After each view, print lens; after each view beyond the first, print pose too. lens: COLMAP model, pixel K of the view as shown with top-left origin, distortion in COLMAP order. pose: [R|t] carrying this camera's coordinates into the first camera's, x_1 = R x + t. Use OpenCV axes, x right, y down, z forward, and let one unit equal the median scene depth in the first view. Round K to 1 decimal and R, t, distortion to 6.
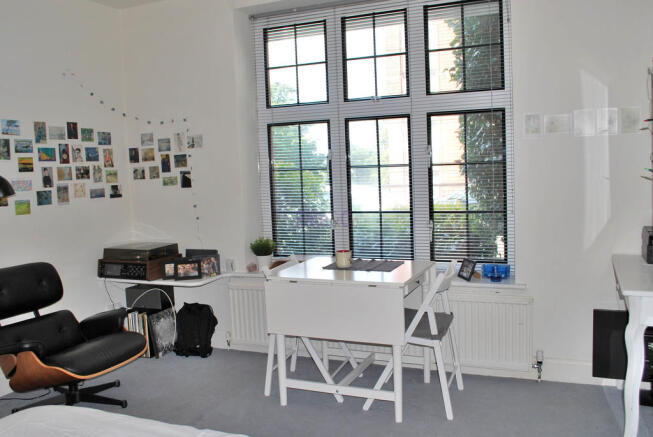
lens RADIAL K [[593.7, 0, 326.5], [0, 593.7, 218.5], [0, 0, 1]] dist [-0.001365, -0.005425]
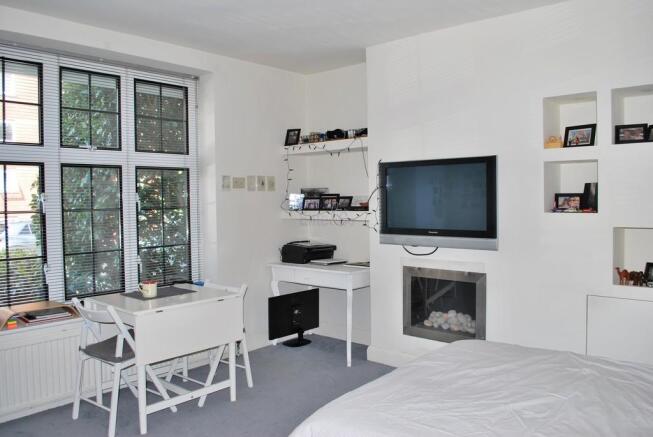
lens RADIAL K [[549.8, 0, 326.5], [0, 549.8, 218.5], [0, 0, 1]] dist [-0.044518, 0.000818]
pose [[0.293141, 0.001415, 0.956068, -0.819216], [0.099357, 0.994539, -0.031936, 0.000835], [-0.950892, 0.104354, 0.291400, 0.345897]]
